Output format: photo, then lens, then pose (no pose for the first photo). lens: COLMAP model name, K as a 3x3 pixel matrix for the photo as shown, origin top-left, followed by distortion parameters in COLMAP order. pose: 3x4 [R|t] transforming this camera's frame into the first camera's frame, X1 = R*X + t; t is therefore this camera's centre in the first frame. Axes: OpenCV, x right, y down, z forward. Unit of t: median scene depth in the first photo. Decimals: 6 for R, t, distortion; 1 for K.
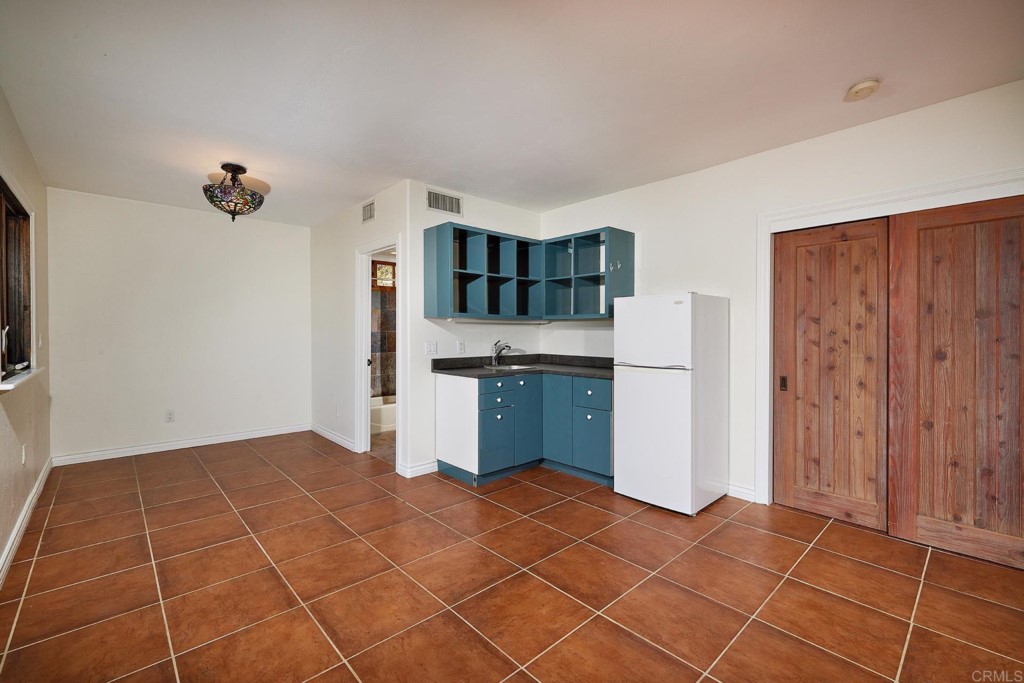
lens RADIAL K [[443.5, 0, 514.1], [0, 443.5, 335.4], [0, 0, 1]] dist [-0.012049, 0.000875]
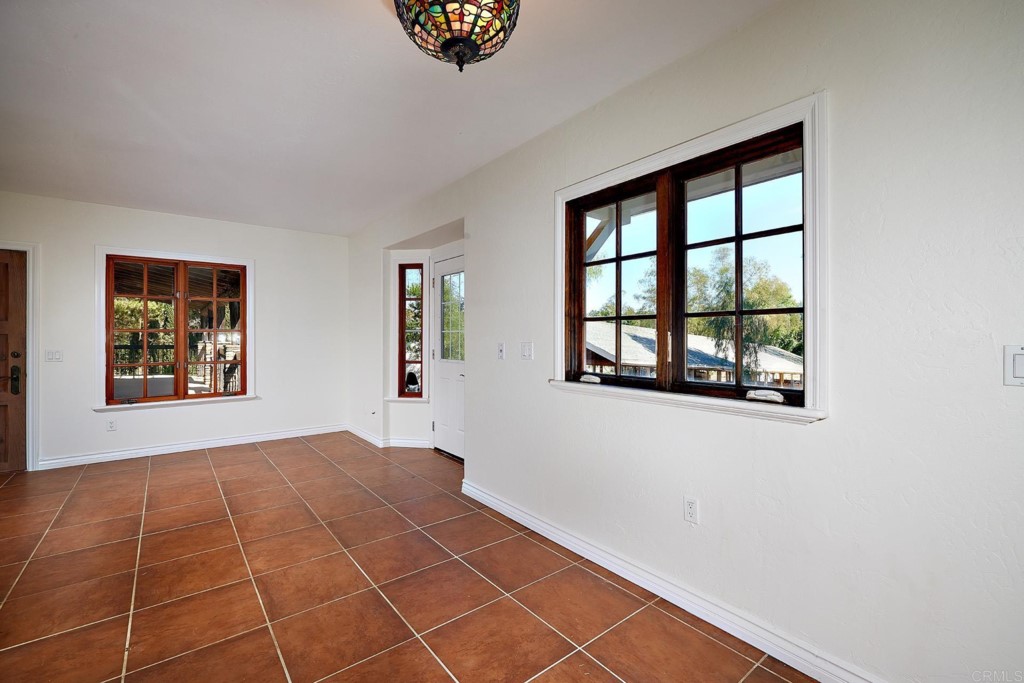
lens RADIAL K [[443.5, 0, 514.1], [0, 443.5, 335.4], [0, 0, 1]] dist [-0.012049, 0.000875]
pose [[-0.996885, -0.007378, 0.078527, -0.991795], [-0.007050, 0.999965, 0.004448, -0.020153], [-0.078557, 0.003880, -0.996902, 1.951599]]
